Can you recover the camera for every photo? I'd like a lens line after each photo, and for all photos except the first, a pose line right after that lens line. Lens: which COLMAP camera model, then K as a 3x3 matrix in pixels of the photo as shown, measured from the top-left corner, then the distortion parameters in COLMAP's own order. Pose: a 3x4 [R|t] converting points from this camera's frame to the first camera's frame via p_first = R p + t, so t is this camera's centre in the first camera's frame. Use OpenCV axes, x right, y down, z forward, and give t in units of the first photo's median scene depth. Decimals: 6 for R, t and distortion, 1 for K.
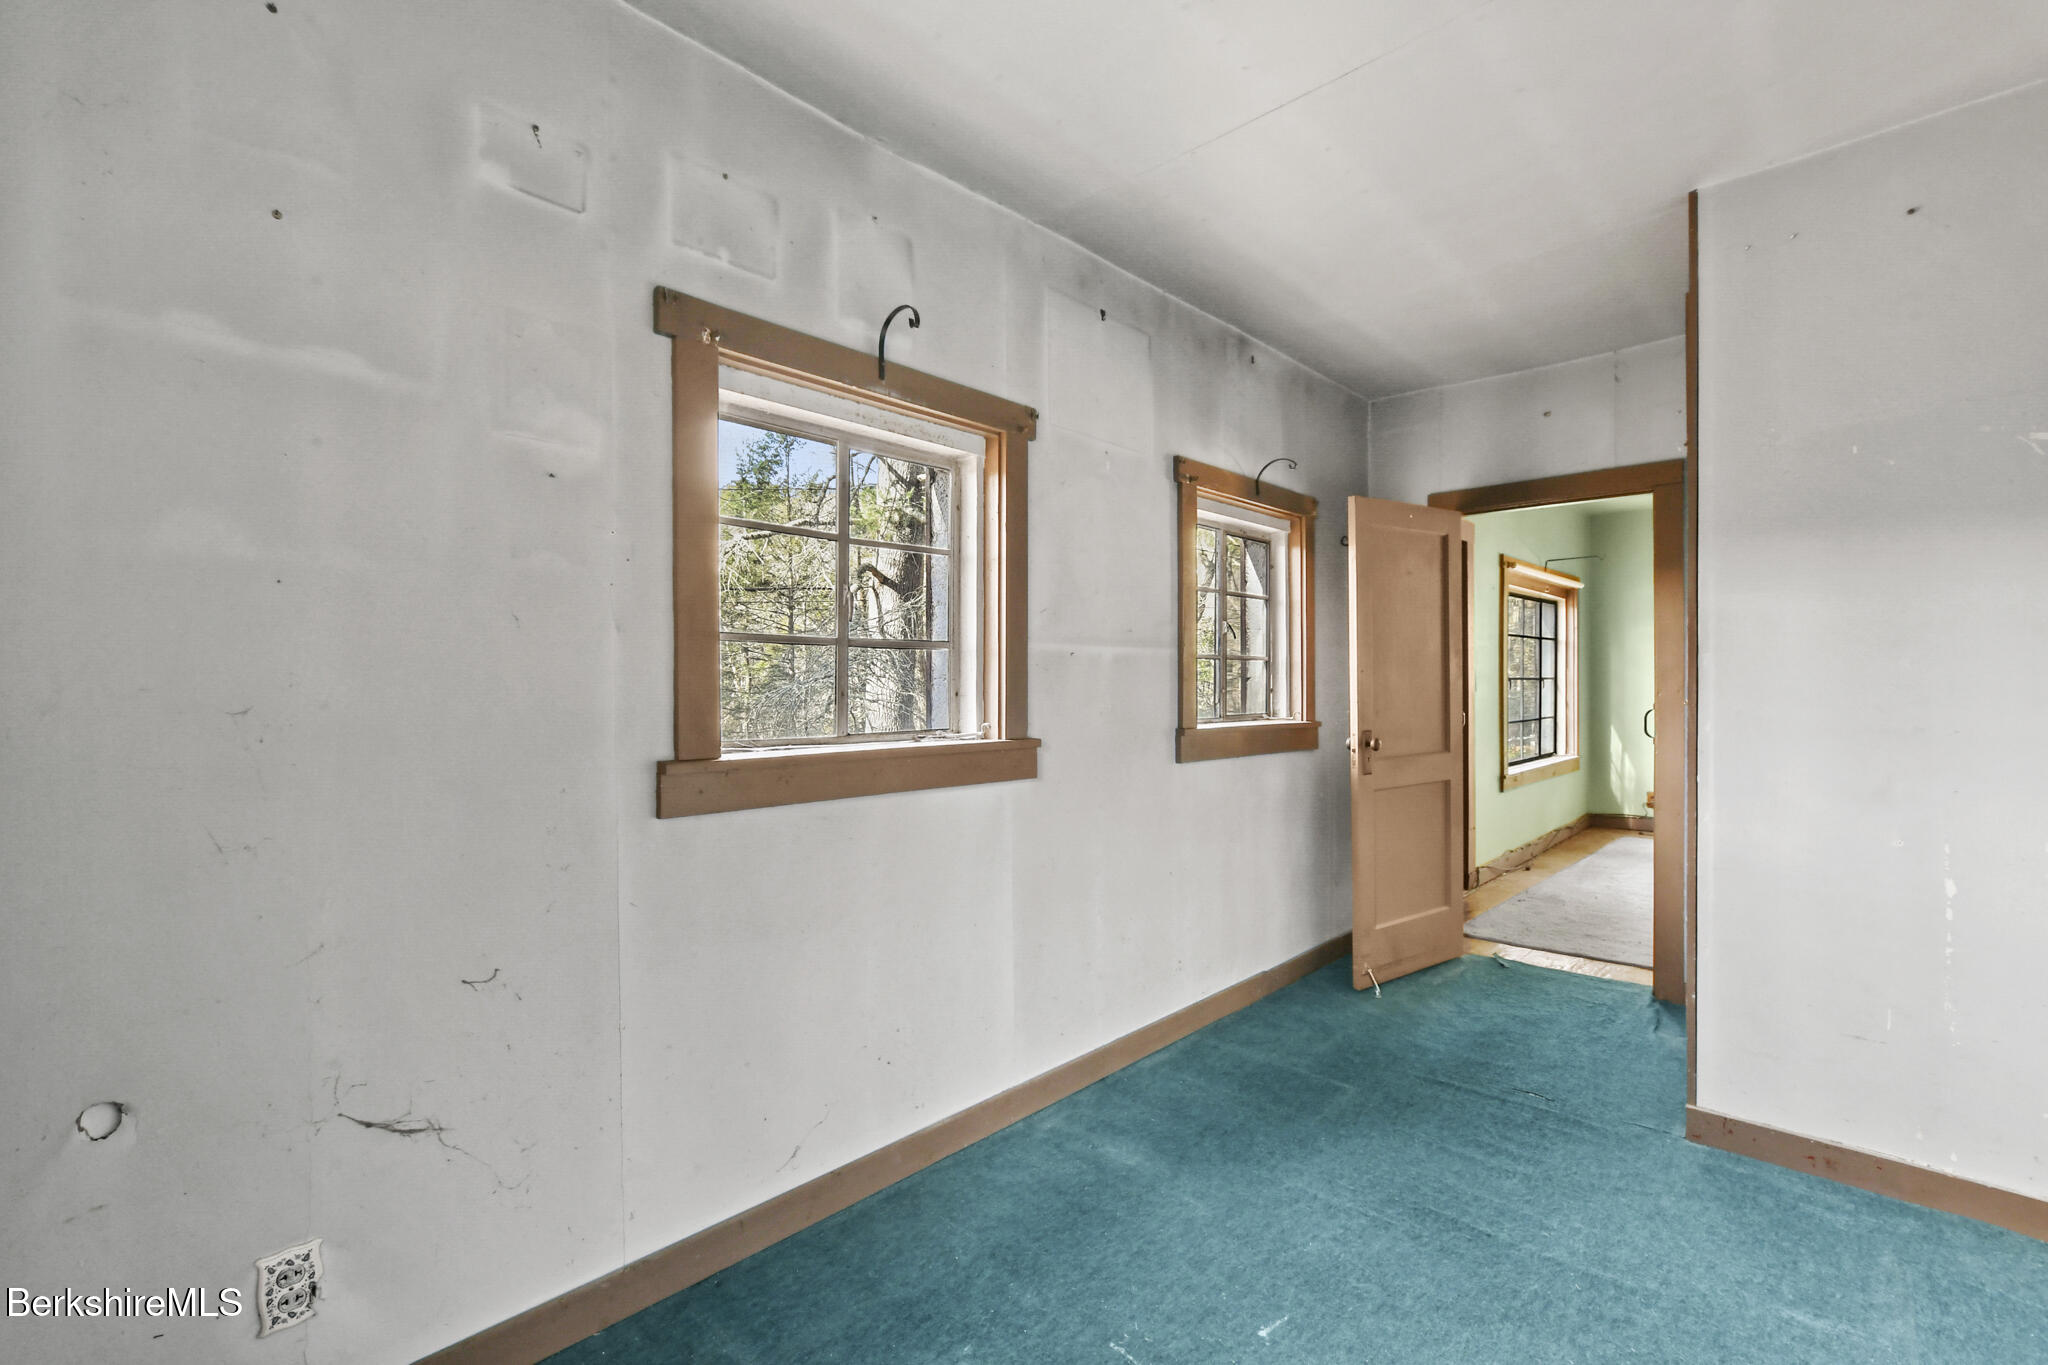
lens RADIAL K [[920.4, 0, 1011.0], [0, 920.4, 689.5], [0, 0, 1]] dist [-0.009419, 0.003652]
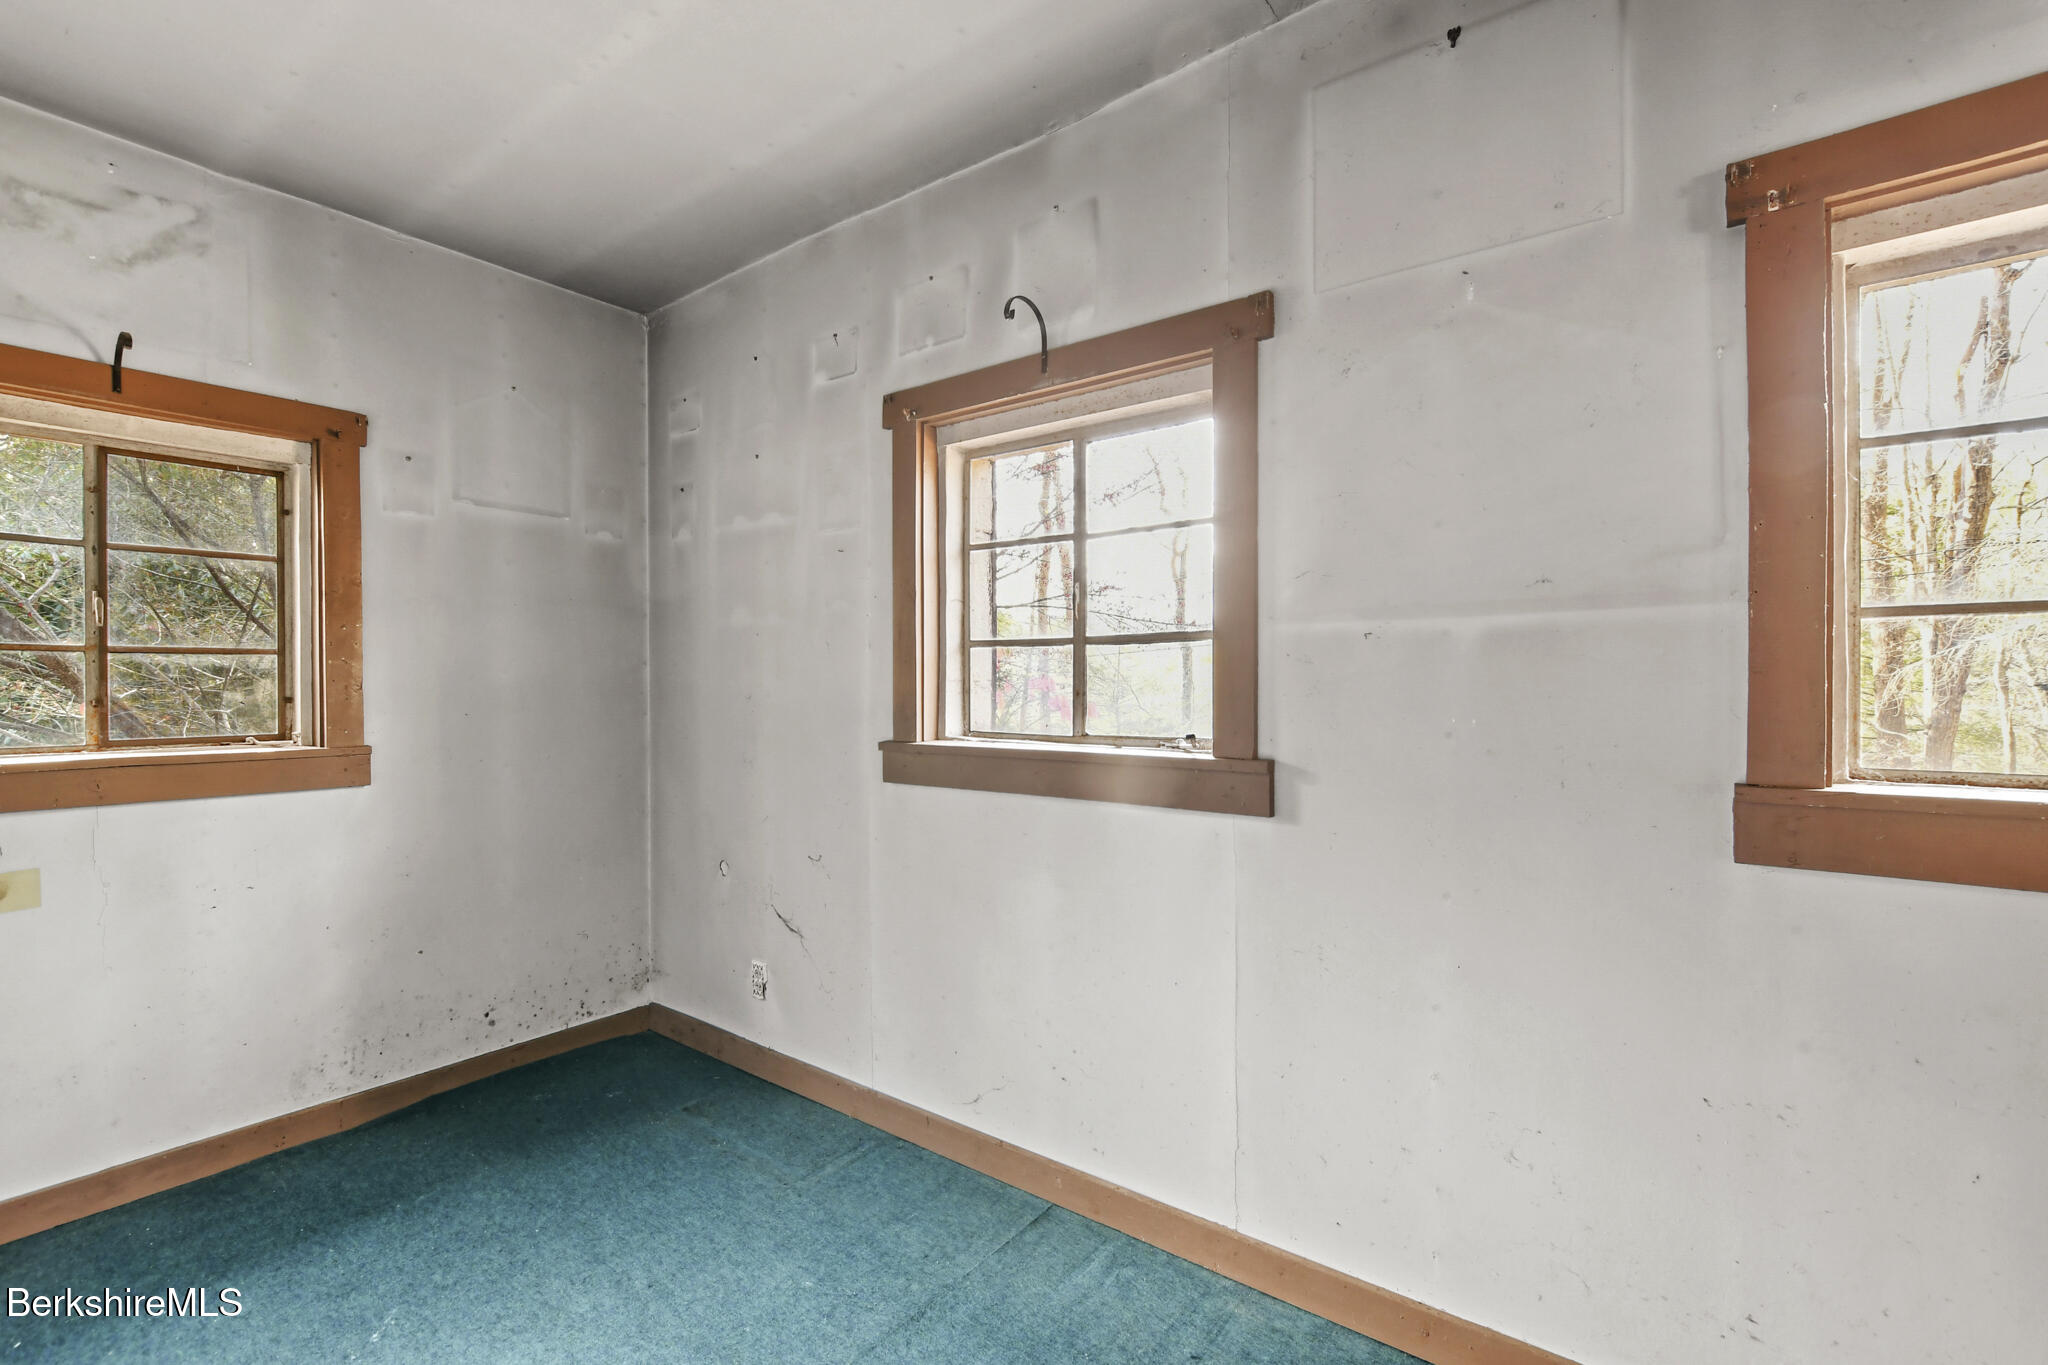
lens RADIAL K [[920.4, 0, 1014.8], [0, 920.4, 683.7], [0, 0, 1]] dist [-0.009419, 0.003652]
pose [[0.095713, 0.000021, -0.995409, 0.834458], [-0.002241, 0.999997, -0.000195, -0.005475], [0.995406, 0.002249, 0.095713, 0.877605]]
